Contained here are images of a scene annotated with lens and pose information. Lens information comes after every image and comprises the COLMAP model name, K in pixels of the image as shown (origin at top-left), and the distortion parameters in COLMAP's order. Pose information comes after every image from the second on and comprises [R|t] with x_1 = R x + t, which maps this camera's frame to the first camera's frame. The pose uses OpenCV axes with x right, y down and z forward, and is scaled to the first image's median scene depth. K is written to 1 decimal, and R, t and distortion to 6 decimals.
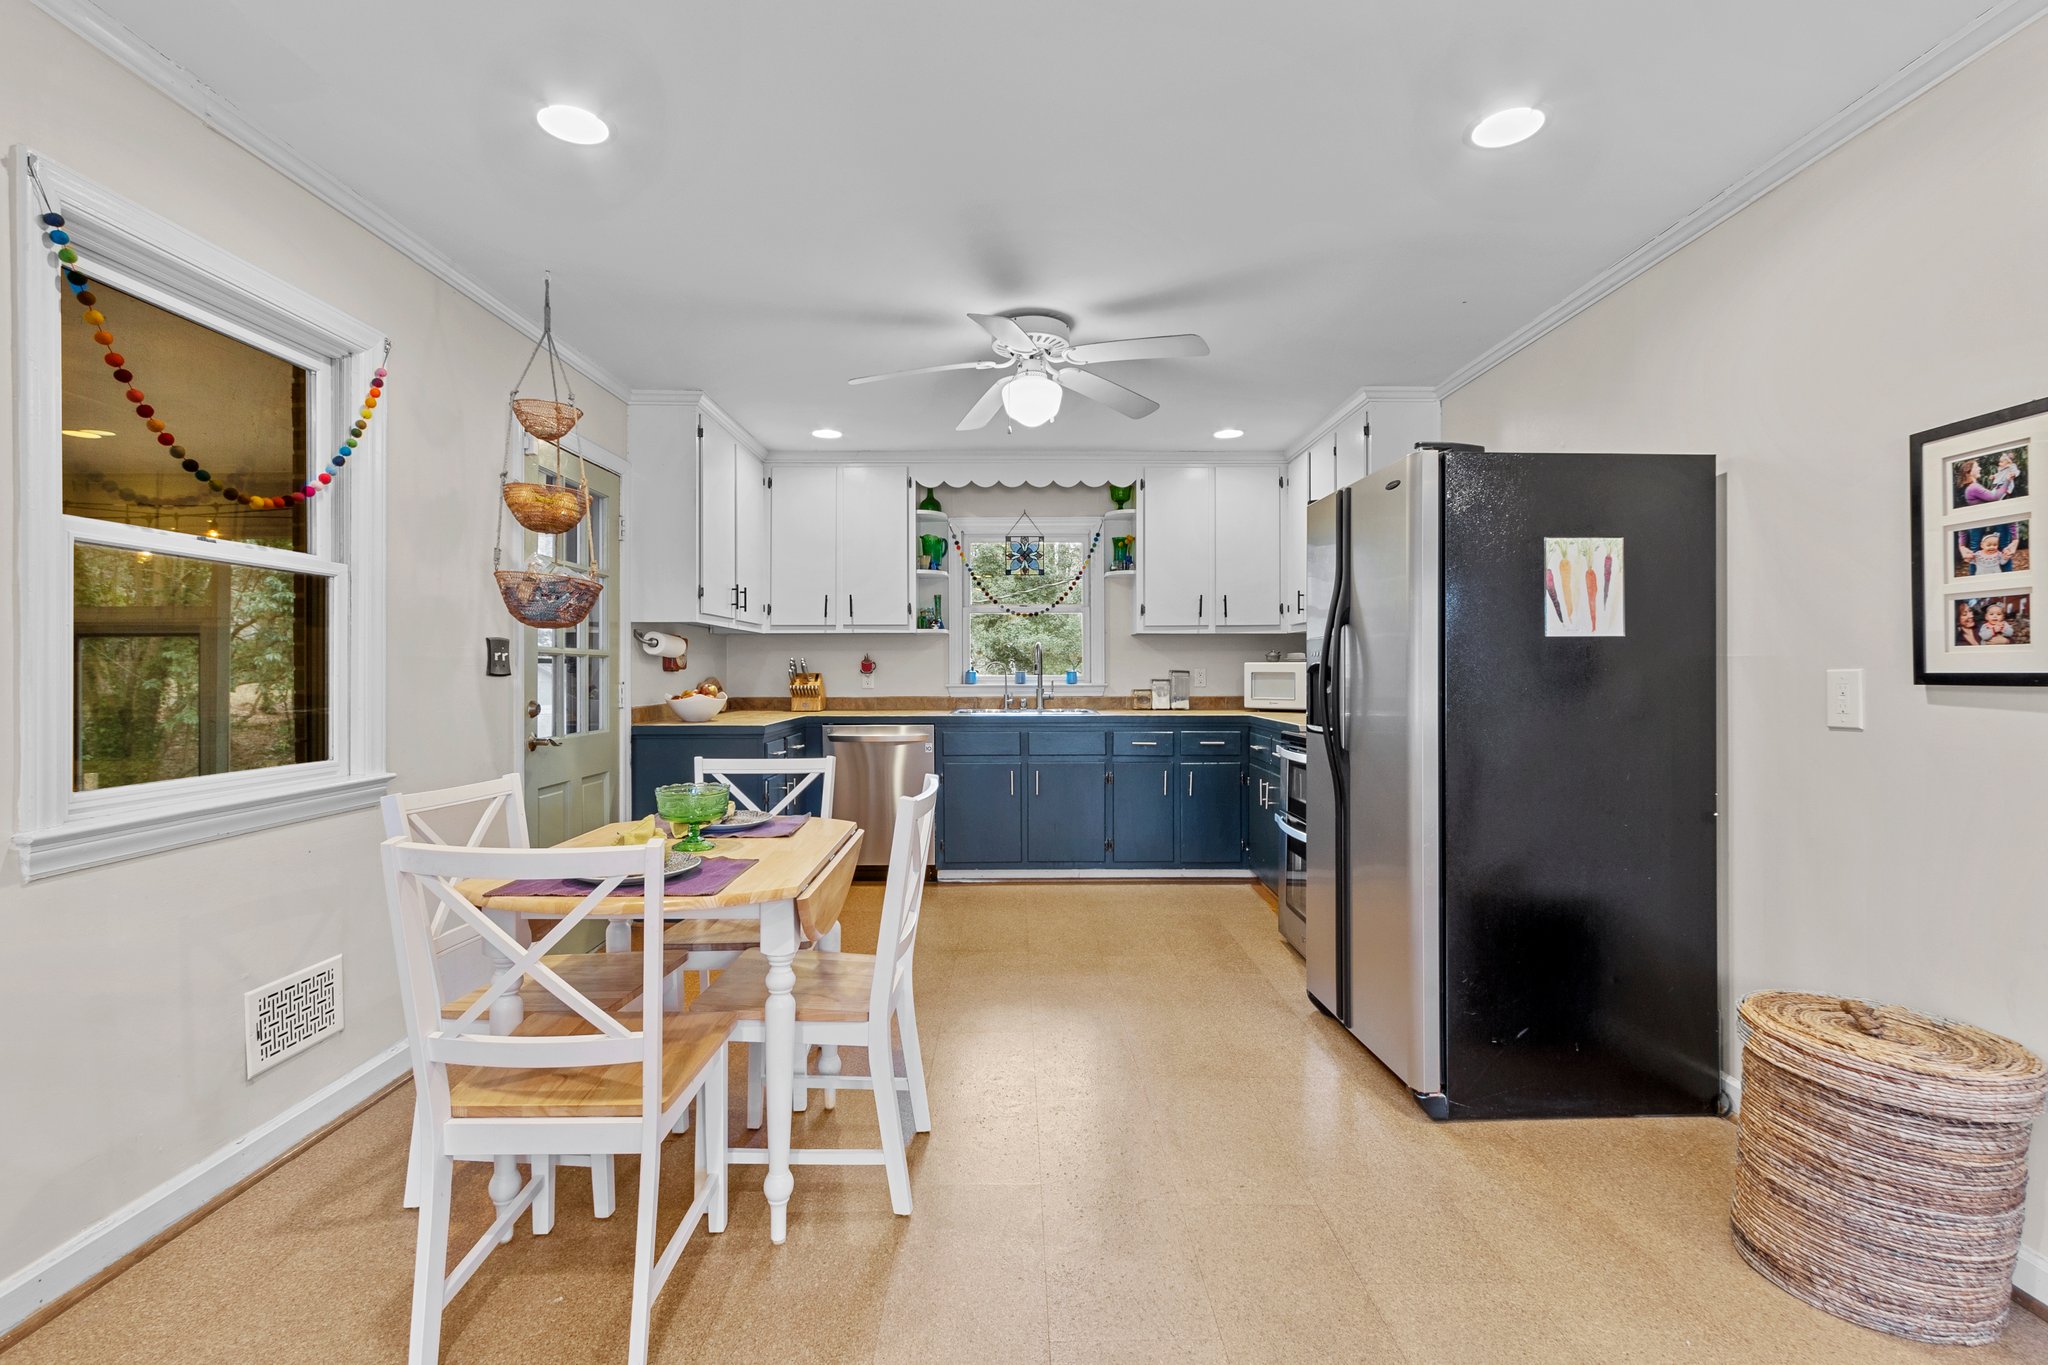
lens RADIAL K [[934.9, 0, 1034.7], [0, 934.9, 663.7], [0, 0, 1]] dist [0.004619, 0.000695]
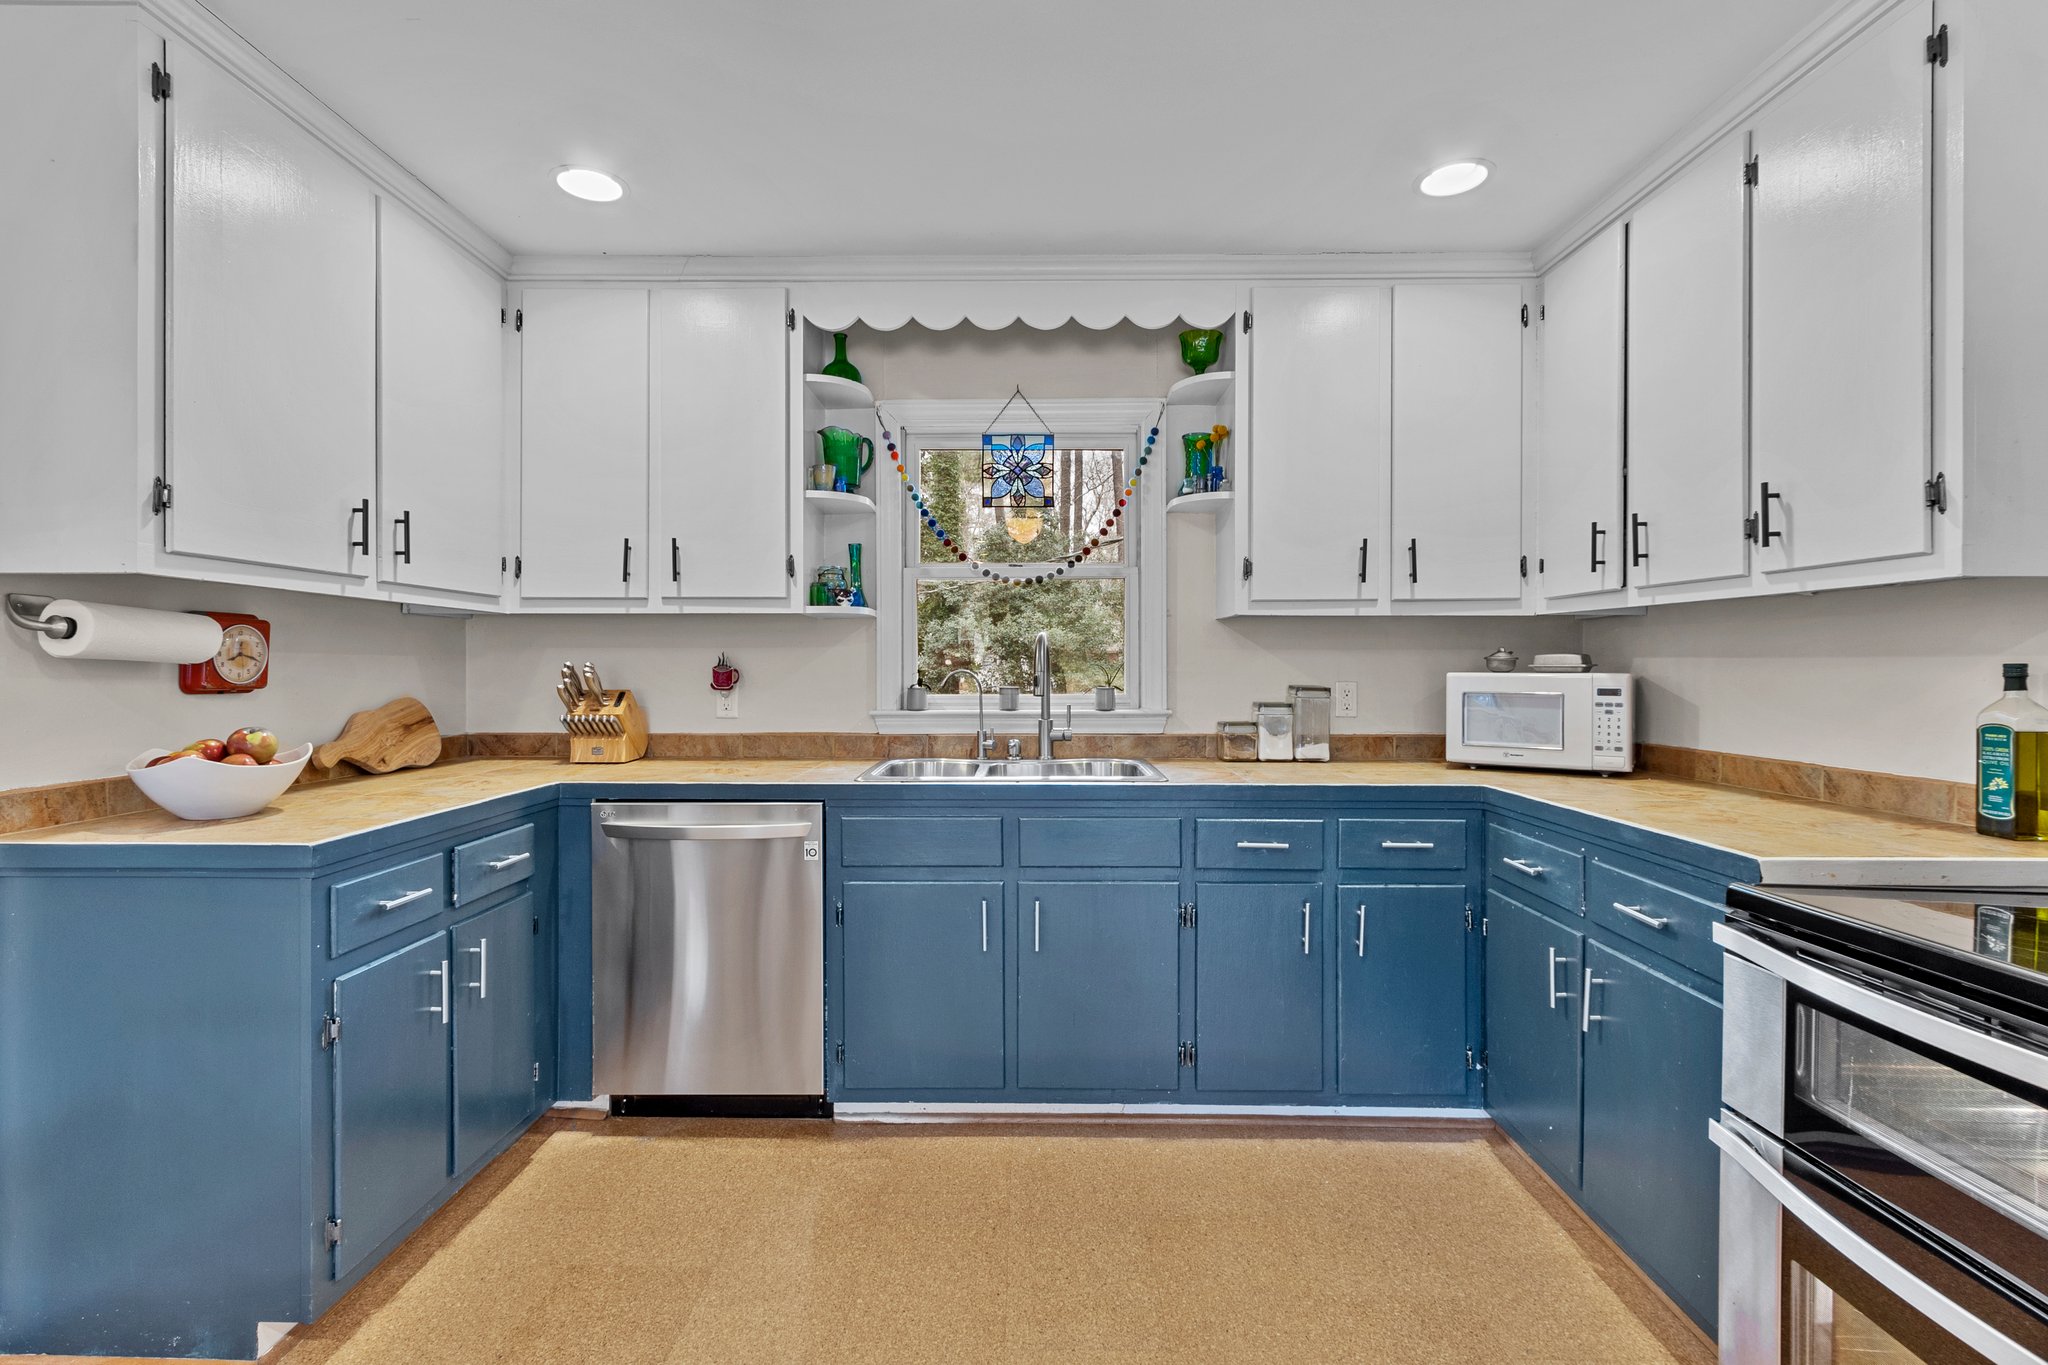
lens RADIAL K [[939.3, 0, 1015.6], [0, 939.3, 675.4], [0, 0, 1]] dist [0.004391, 0.000142]
pose [[0.999373, 0.003031, -0.035290, 0.007692], [-0.002446, 0.999859, 0.016613, -0.007736], [0.035335, -0.016517, 0.999239, 0.484281]]
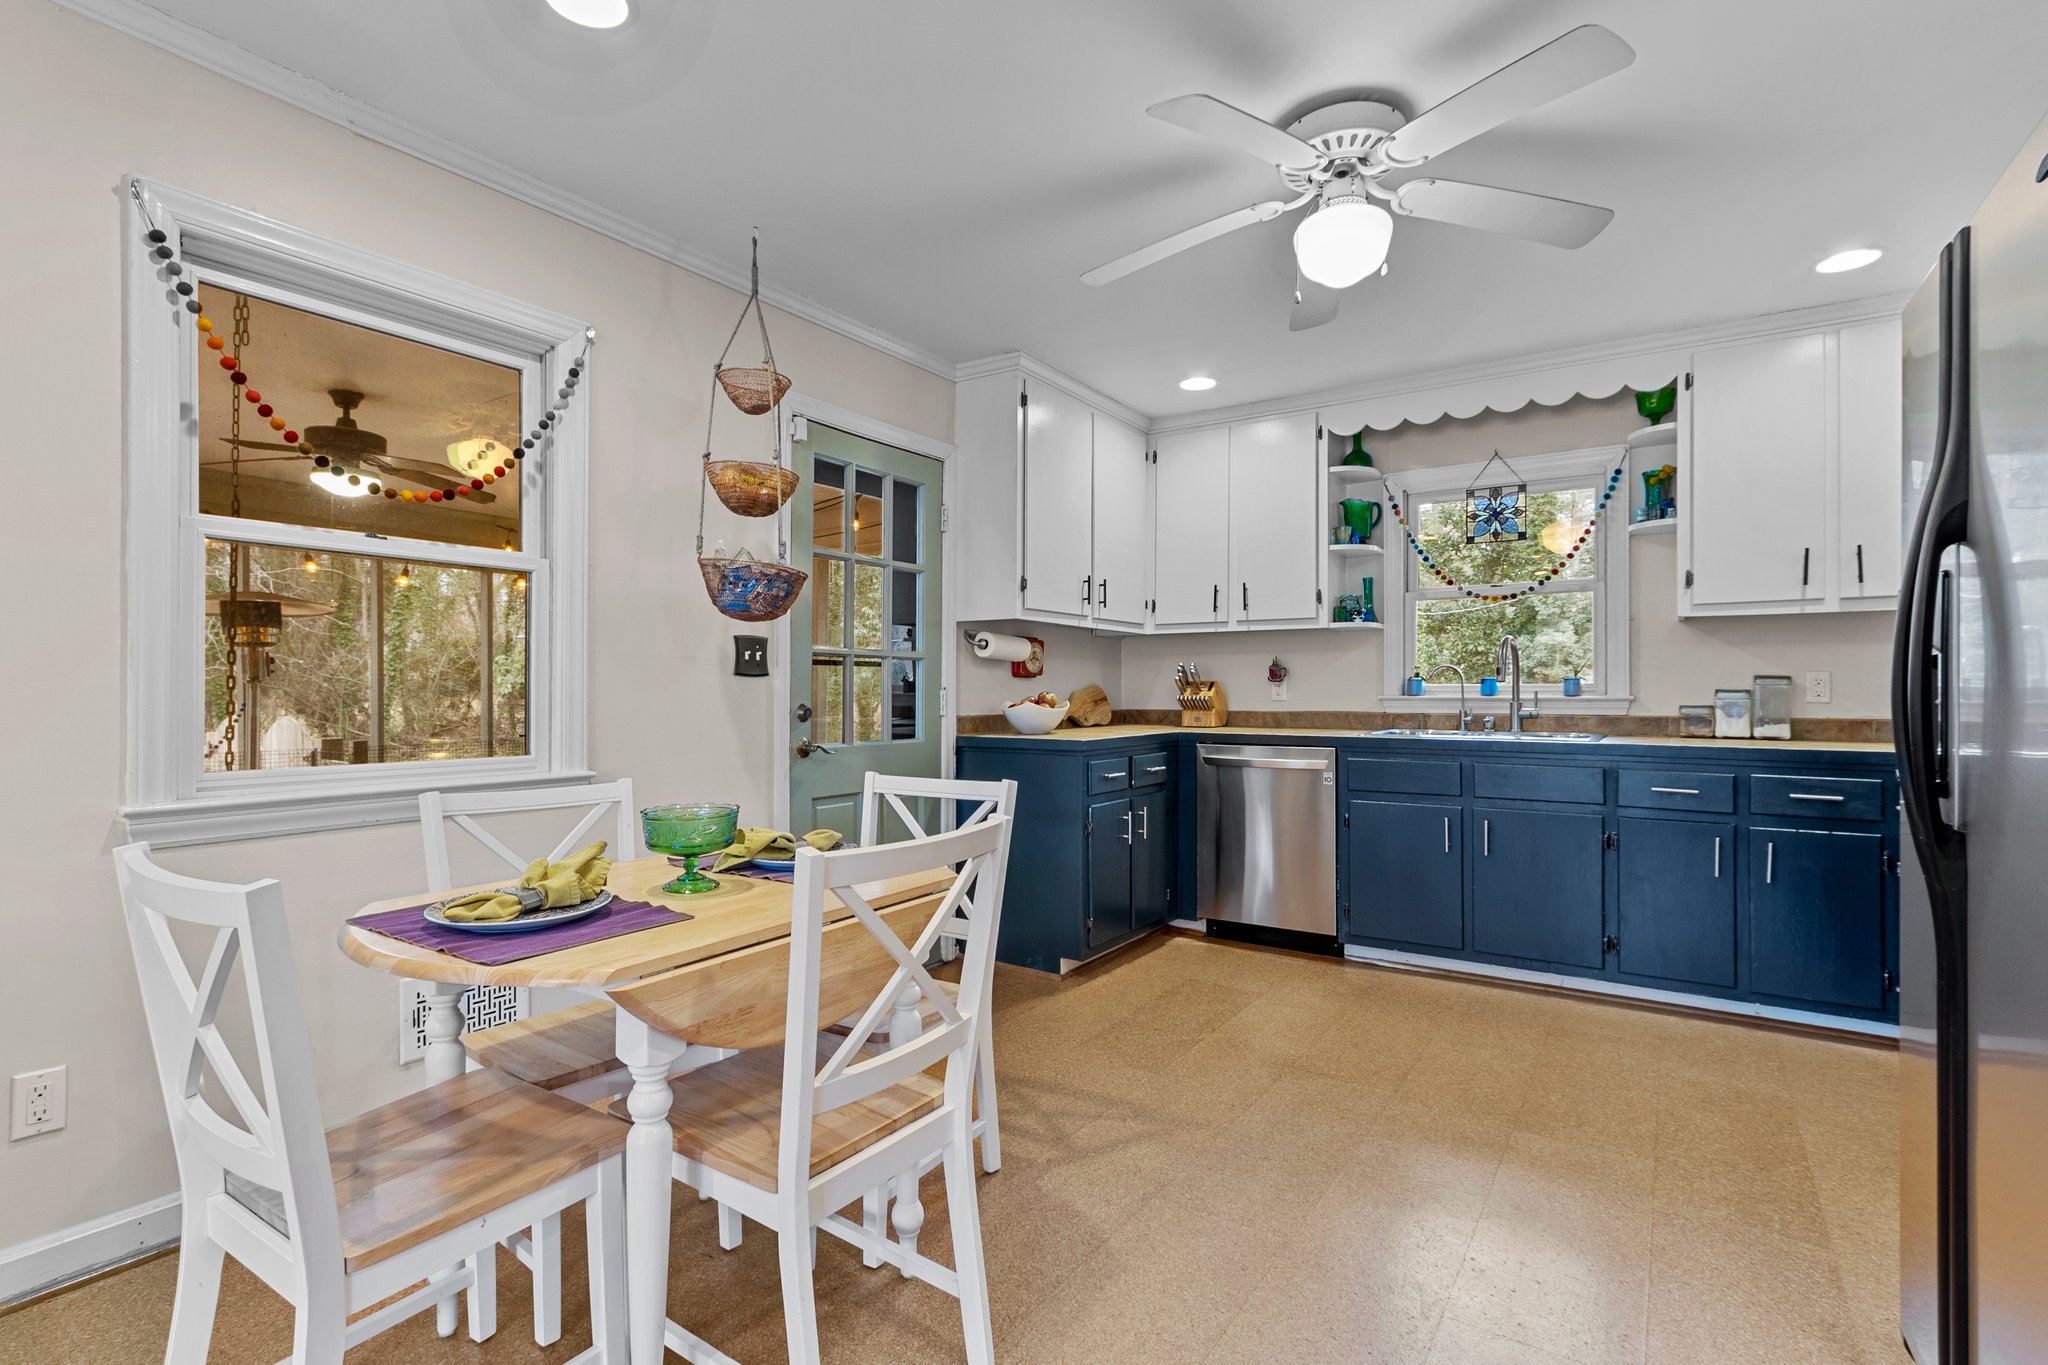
lens RADIAL K [[977.0, 0, 1024.0], [0, 977.0, 682.5], [0, 0, 1]] dist [0.004250, 0.000257]
pose [[0.820150, -0.002282, -0.572144, 0.125611], [0.001783, 0.999997, -0.001432, 0.012368], [0.572145, 0.000154, 0.820152, 0.200545]]
